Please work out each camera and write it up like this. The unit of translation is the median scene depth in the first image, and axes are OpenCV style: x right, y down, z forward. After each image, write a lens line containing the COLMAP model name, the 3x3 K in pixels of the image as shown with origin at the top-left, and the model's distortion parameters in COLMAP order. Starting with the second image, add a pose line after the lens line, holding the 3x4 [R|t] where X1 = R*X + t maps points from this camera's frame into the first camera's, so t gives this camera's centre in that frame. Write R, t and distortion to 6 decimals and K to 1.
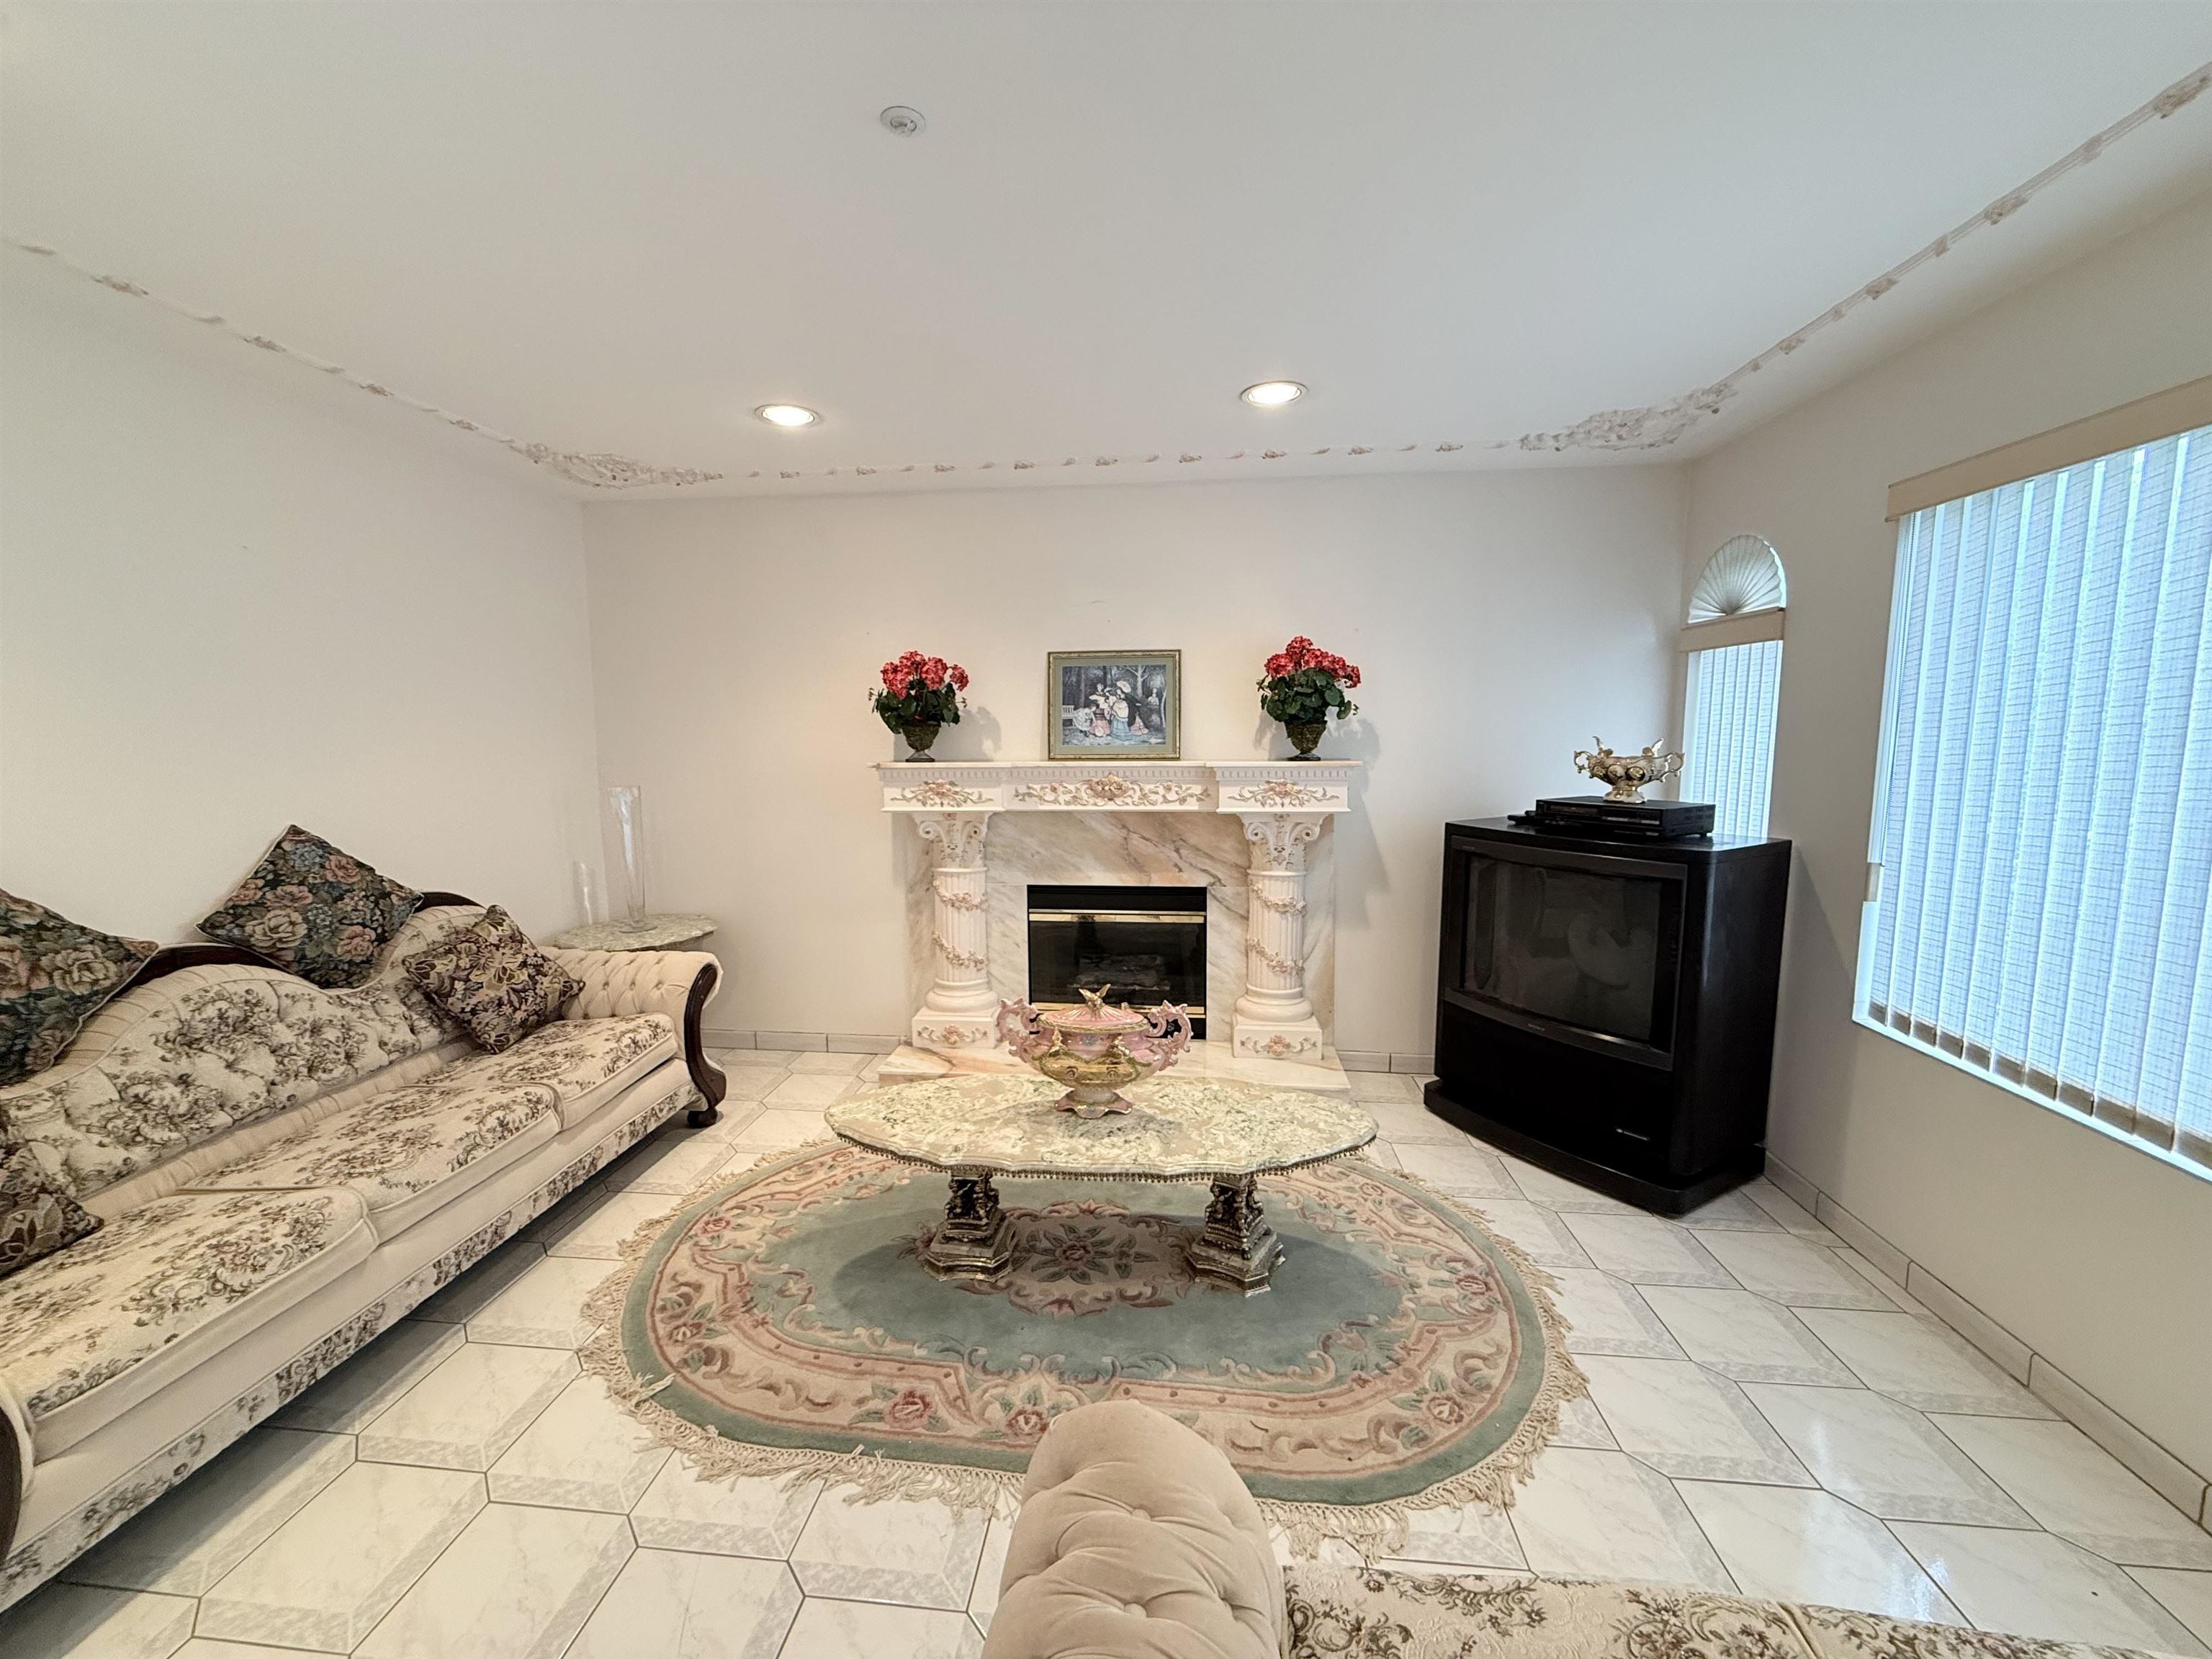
lens RADIAL K [[882.1, 0, 1101.7], [0, 882.1, 838.3], [0, 0, 1]] dist [0.000736, -0.000106]
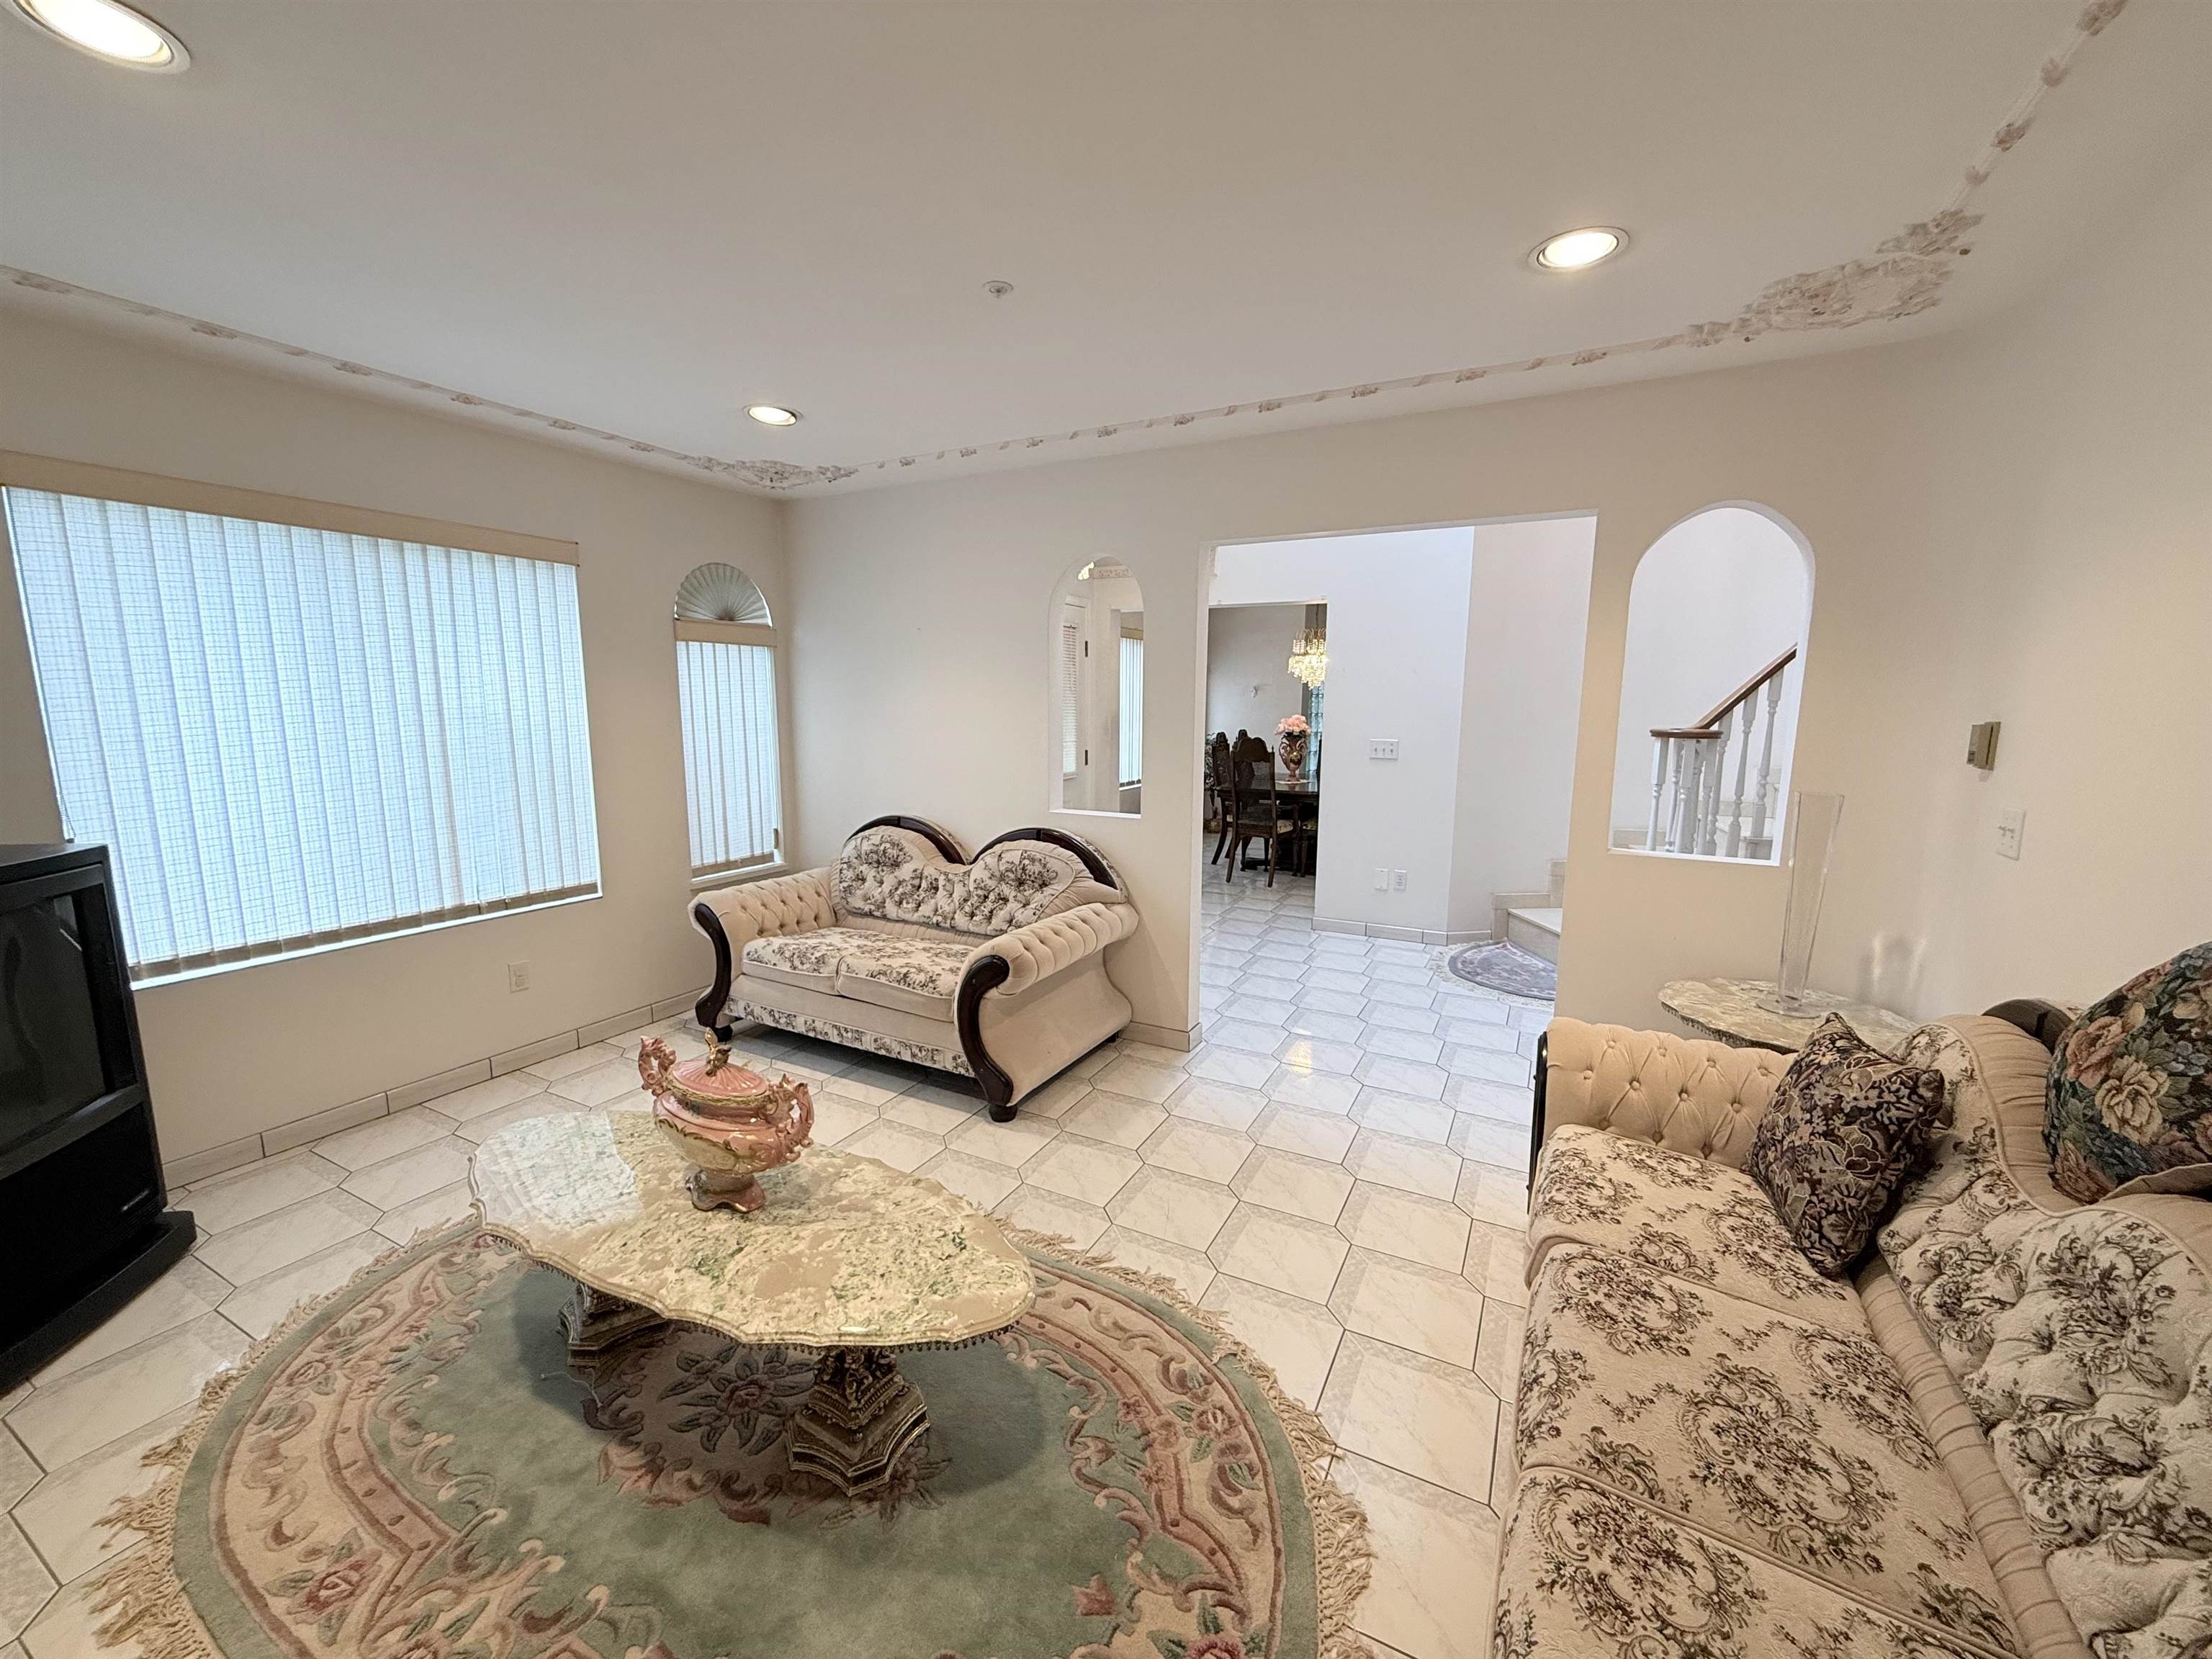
lens RADIAL K [[882.1, 0, 1105.3], [0, 882.1, 825.6], [0, 0, 1]] dist [0.000736, -0.000106]
pose [[-0.928257, -0.050433, 0.368504, -0.690625], [0.046958, 0.966945, 0.250622, -0.220637], [-0.368963, 0.249946, -0.895206, 1.737670]]
